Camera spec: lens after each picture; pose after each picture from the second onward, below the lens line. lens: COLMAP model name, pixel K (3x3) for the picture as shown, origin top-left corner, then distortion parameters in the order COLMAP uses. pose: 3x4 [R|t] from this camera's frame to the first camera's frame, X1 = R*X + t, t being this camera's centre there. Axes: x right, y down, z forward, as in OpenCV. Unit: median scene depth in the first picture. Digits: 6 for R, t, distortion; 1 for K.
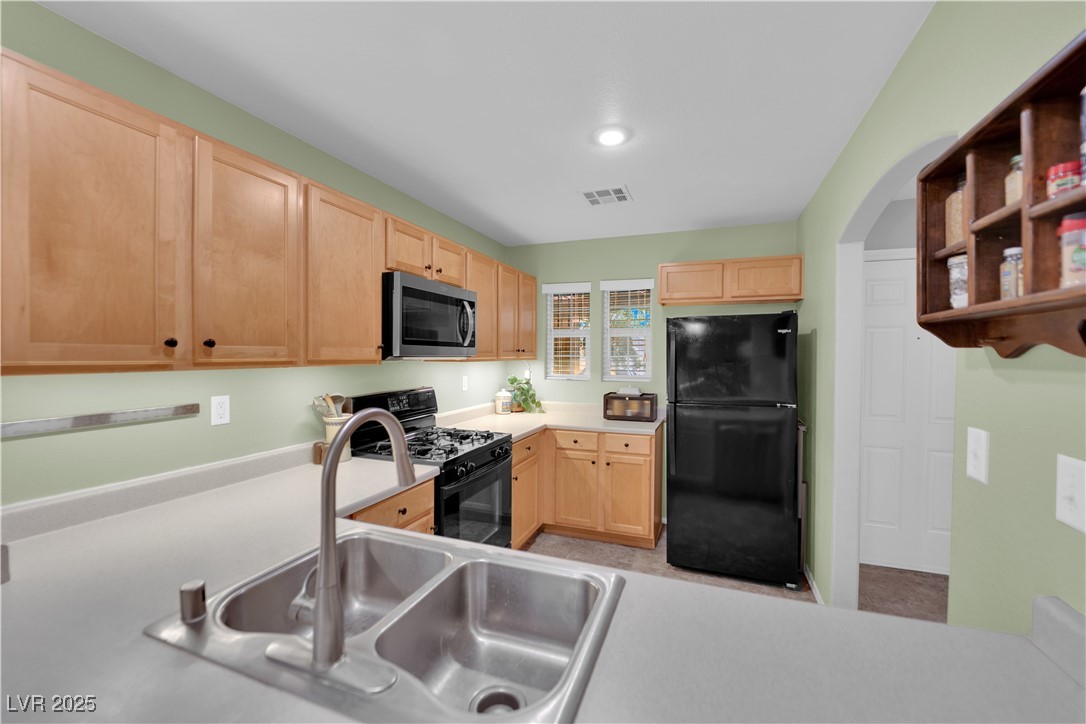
lens RADIAL K [[434.1, 0, 543.3], [0, 434.1, 359.6], [0, 0, 1]] dist [-0.021867, -0.000166]
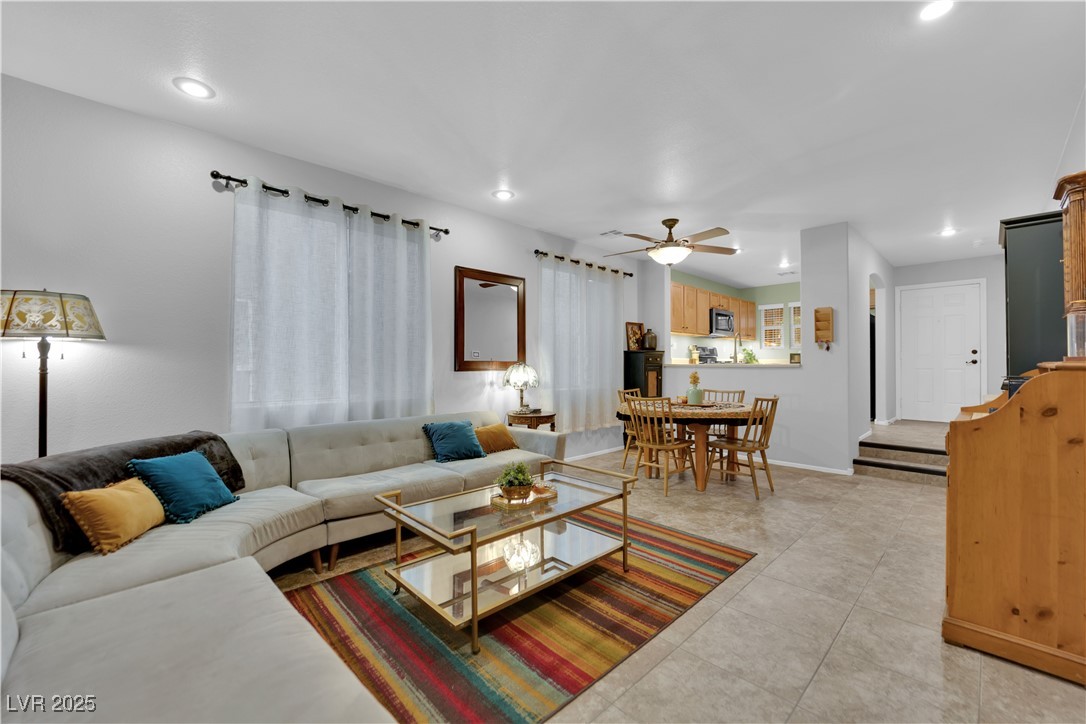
lens RADIAL K [[434.1, 0, 545.5], [0, 434.1, 363.7], [0, 0, 1]] dist [-0.021867, -0.000166]
pose [[0.901885, -0.007643, -0.431910, -0.060568], [-0.001246, 0.999793, -0.020295, 0.285215], [0.431975, 0.018842, 0.901689, -2.462637]]
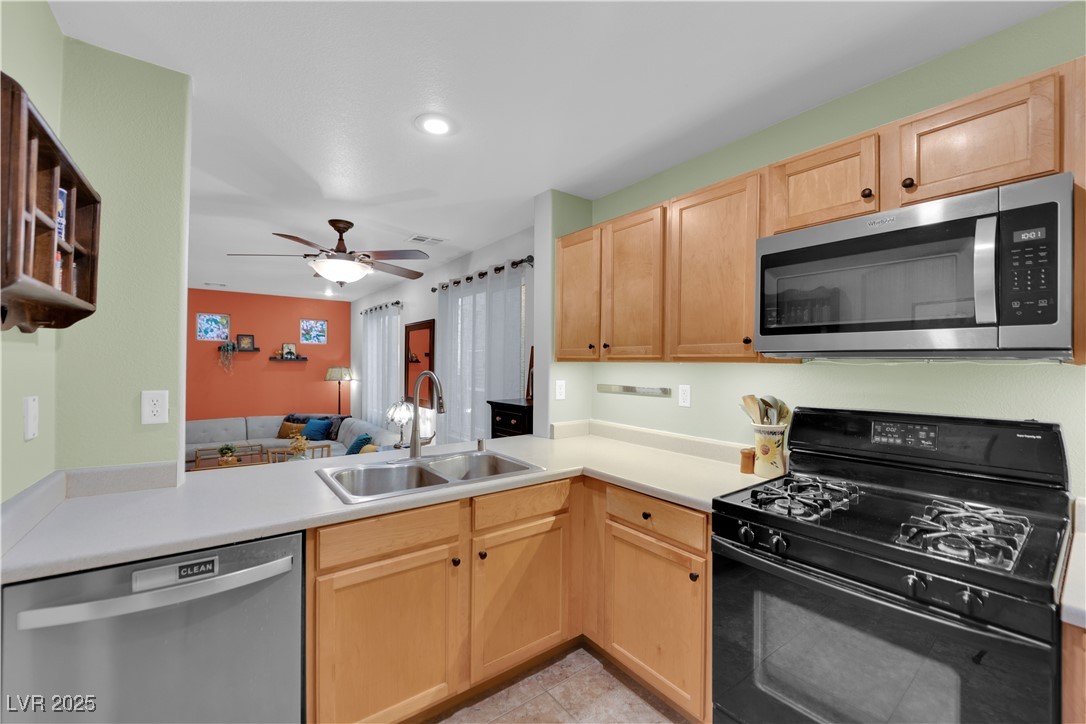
lens RADIAL K [[434.1, 0, 541.9], [0, 434.1, 358.9], [0, 0, 1]] dist [-0.021867, -0.000166]
pose [[-0.532964, -0.013635, -0.846028, 0.457057], [-0.020779, 0.999780, -0.003023, 0.012635], [0.845883, 0.015968, -0.533130, 0.999592]]
